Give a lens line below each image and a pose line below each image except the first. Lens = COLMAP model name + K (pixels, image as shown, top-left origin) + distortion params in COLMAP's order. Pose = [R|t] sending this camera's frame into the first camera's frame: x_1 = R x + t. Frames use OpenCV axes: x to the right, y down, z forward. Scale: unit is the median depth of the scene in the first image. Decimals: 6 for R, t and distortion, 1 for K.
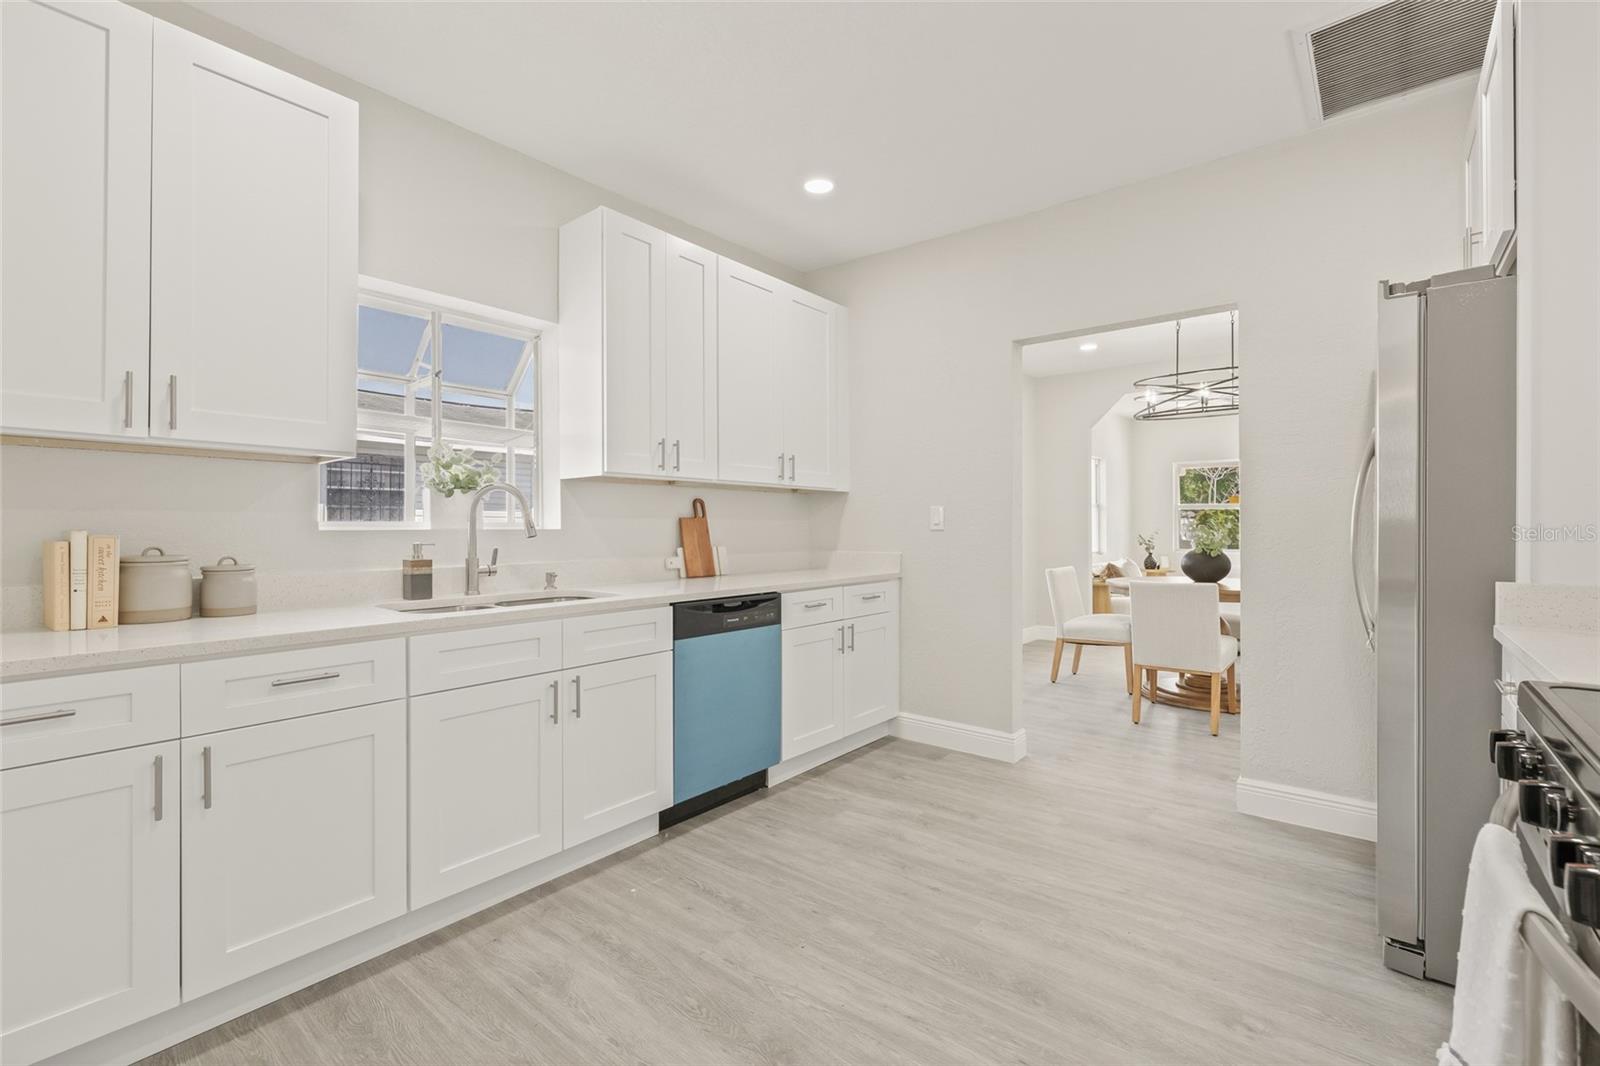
lens RADIAL K [[691.6, 0, 803.5], [0, 691.6, 526.3], [0, 0, 1]] dist [0.003544, 0.001156]
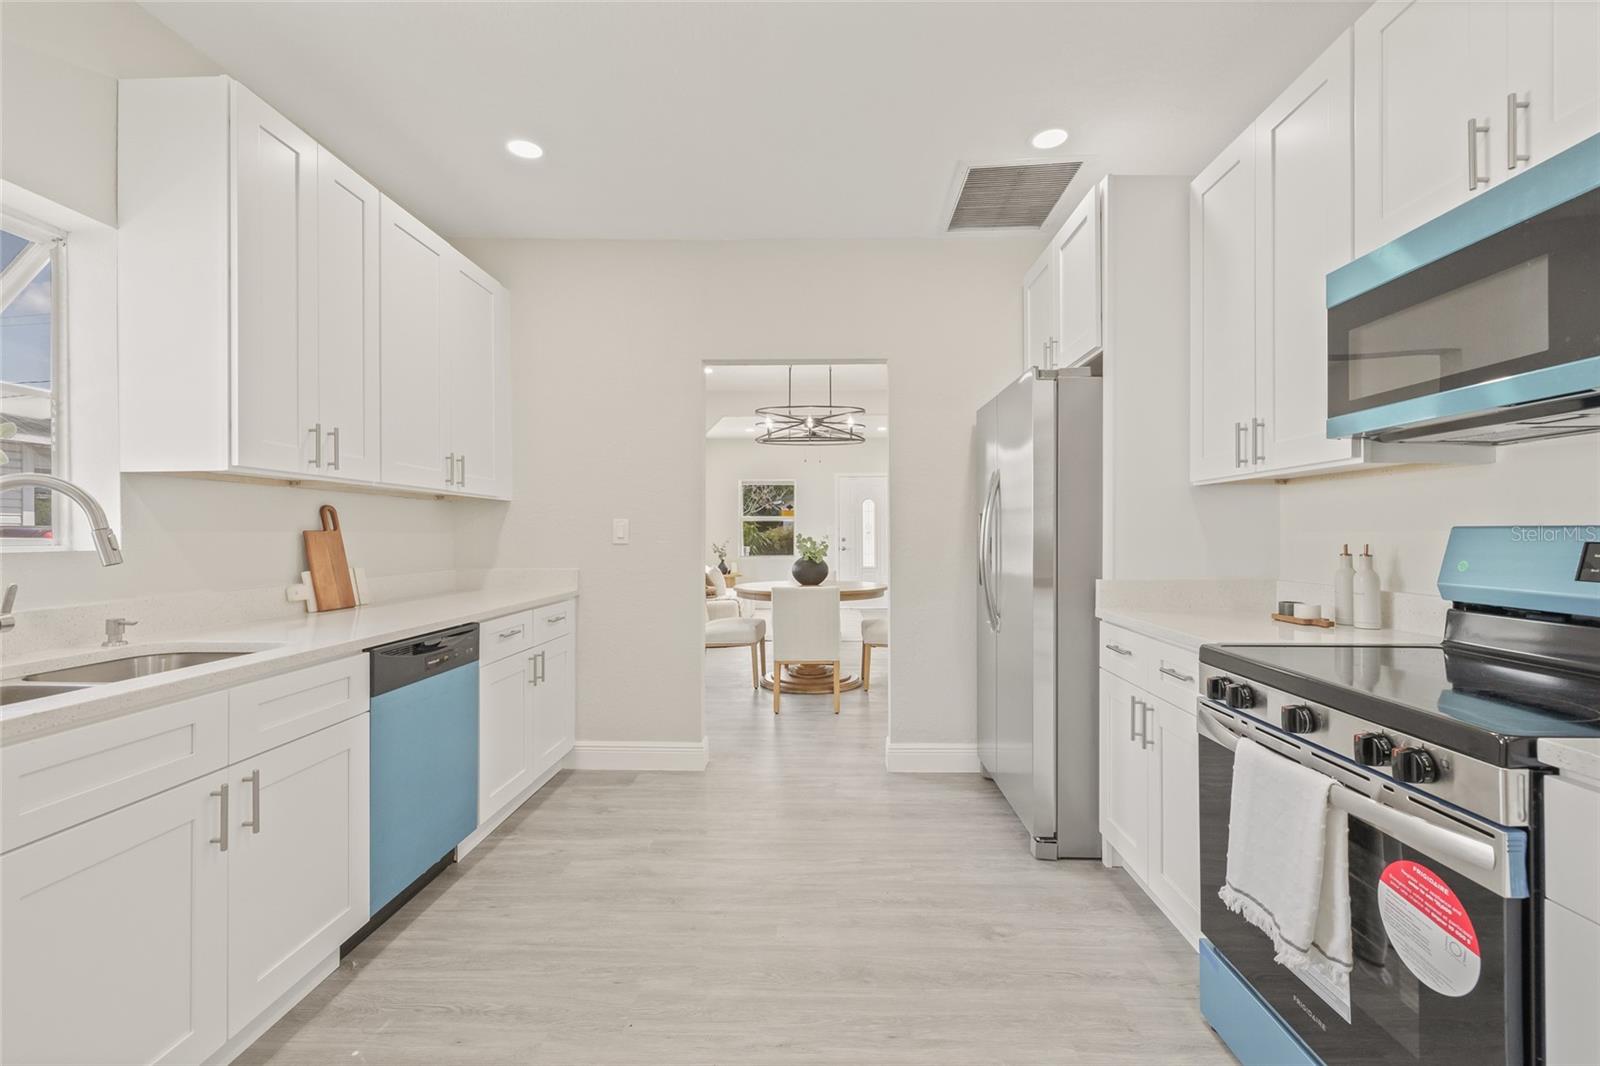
lens RADIAL K [[691.6, 0, 804.8], [0, 691.6, 531.6], [0, 0, 1]] dist [0.003544, 0.001156]
pose [[0.799080, 0.002304, 0.601220, -0.236625], [0.000125, 0.999992, -0.003998, -0.010240], [-0.601224, 0.003270, 0.799074, 0.108231]]
